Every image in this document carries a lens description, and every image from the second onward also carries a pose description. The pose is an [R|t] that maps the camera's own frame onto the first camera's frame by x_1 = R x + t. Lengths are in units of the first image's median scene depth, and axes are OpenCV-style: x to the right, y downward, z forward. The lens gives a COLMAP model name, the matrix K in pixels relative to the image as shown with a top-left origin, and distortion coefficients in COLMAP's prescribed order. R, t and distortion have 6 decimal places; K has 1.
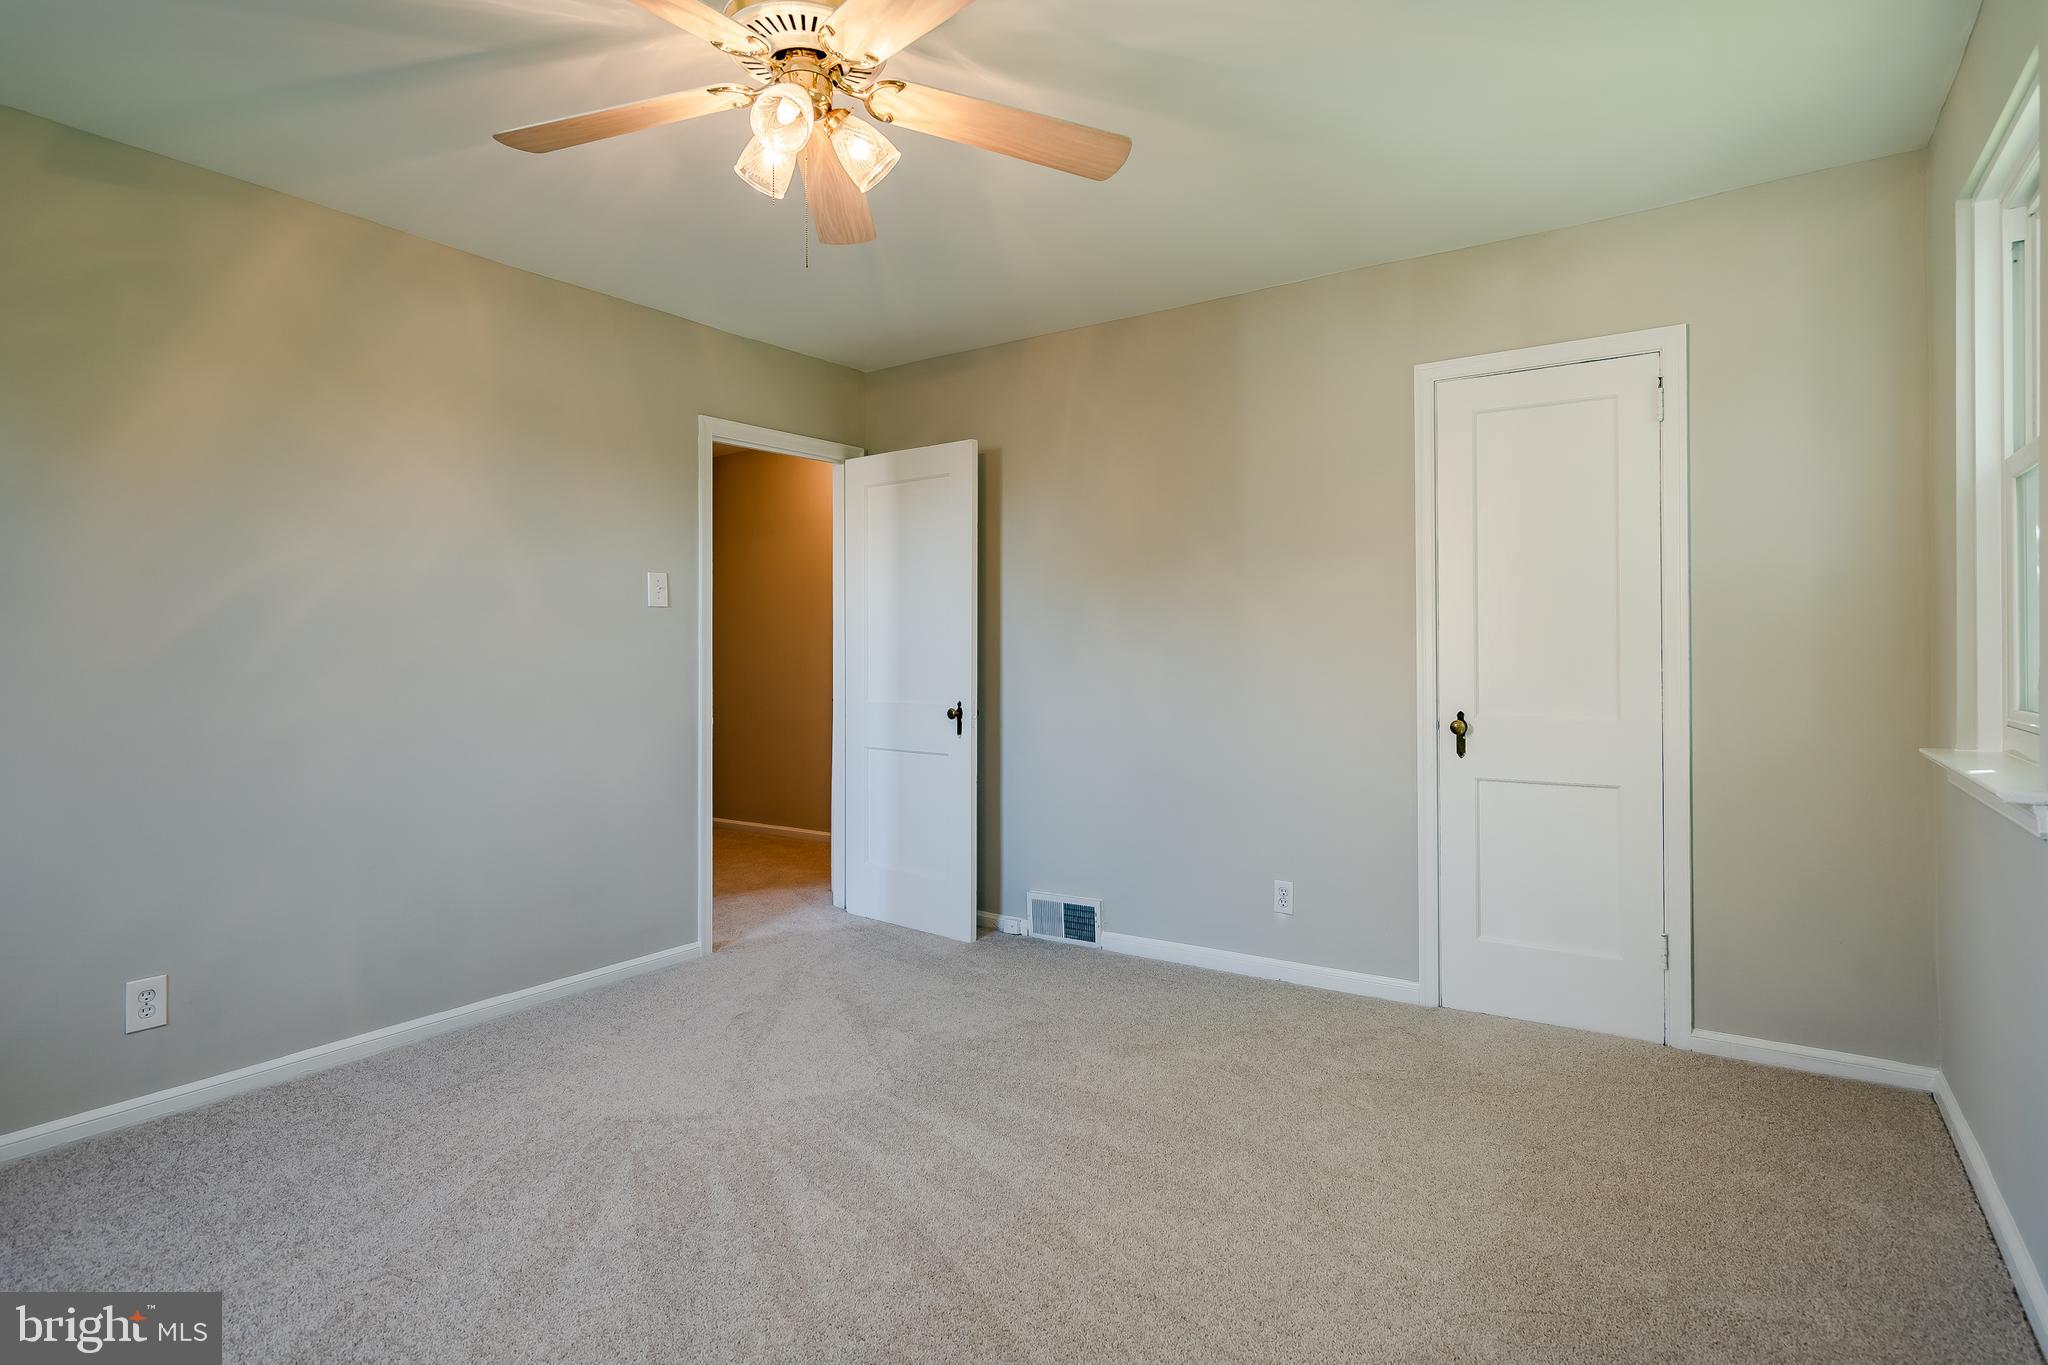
lens RADIAL K [[1046.4, 0, 1020.6], [0, 1046.4, 666.8], [0, 0, 1]] dist [0.005555, -0.000084]
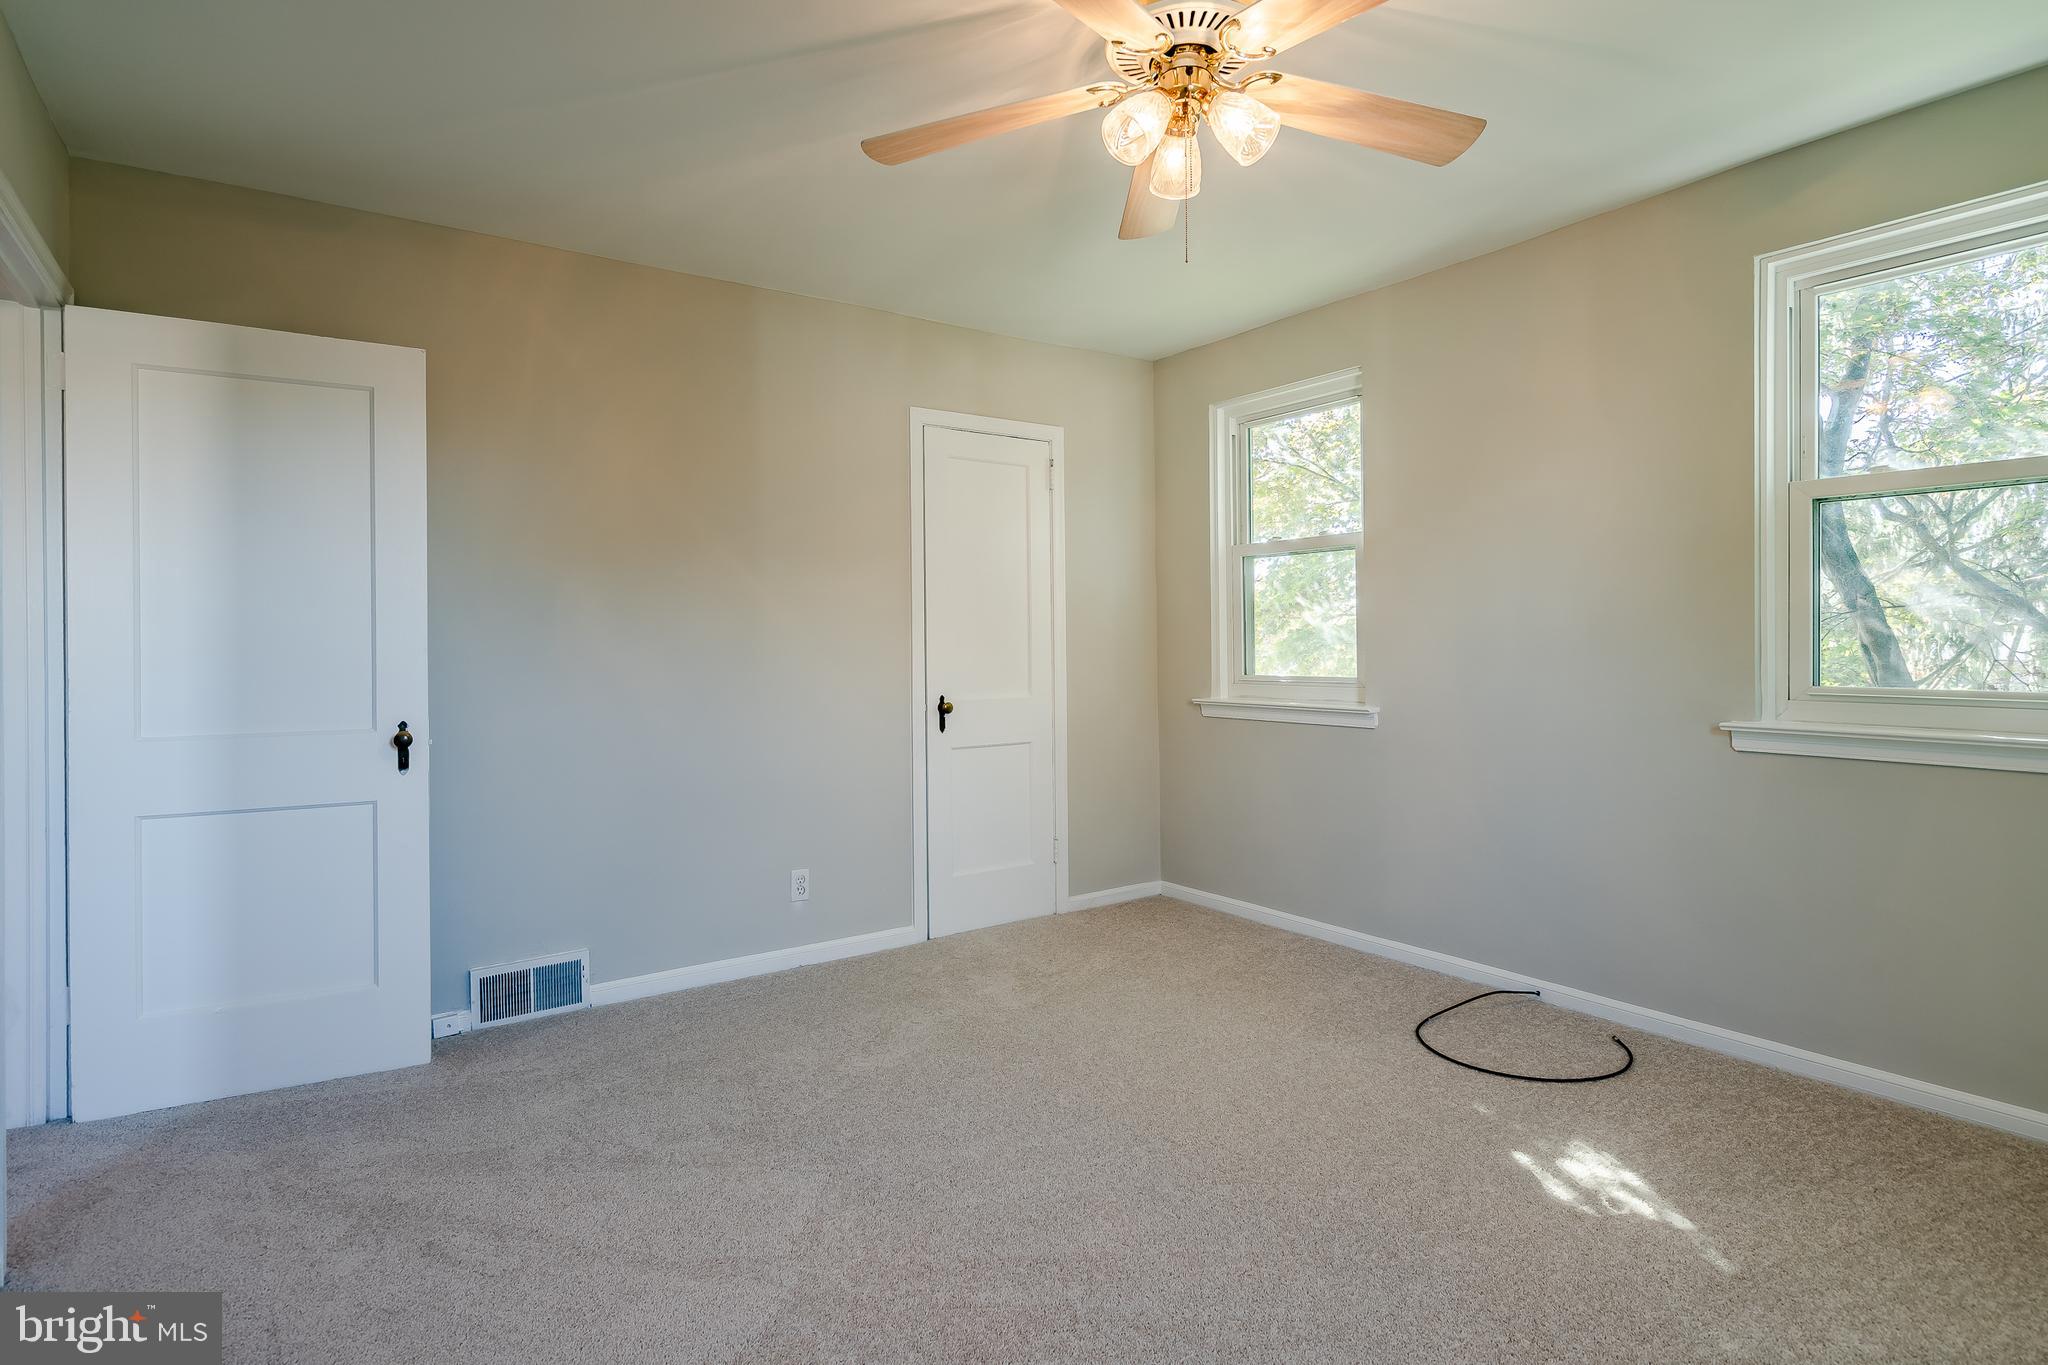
lens RADIAL K [[1046.4, 0, 1014.2], [0, 1046.4, 674.0], [0, 0, 1]] dist [0.005555, -0.000084]
pose [[0.369236, -0.023568, 0.929037, -0.676666], [0.024576, 0.999576, 0.015590, -0.000255], [-0.929011, 0.017076, 0.369659, 0.447158]]
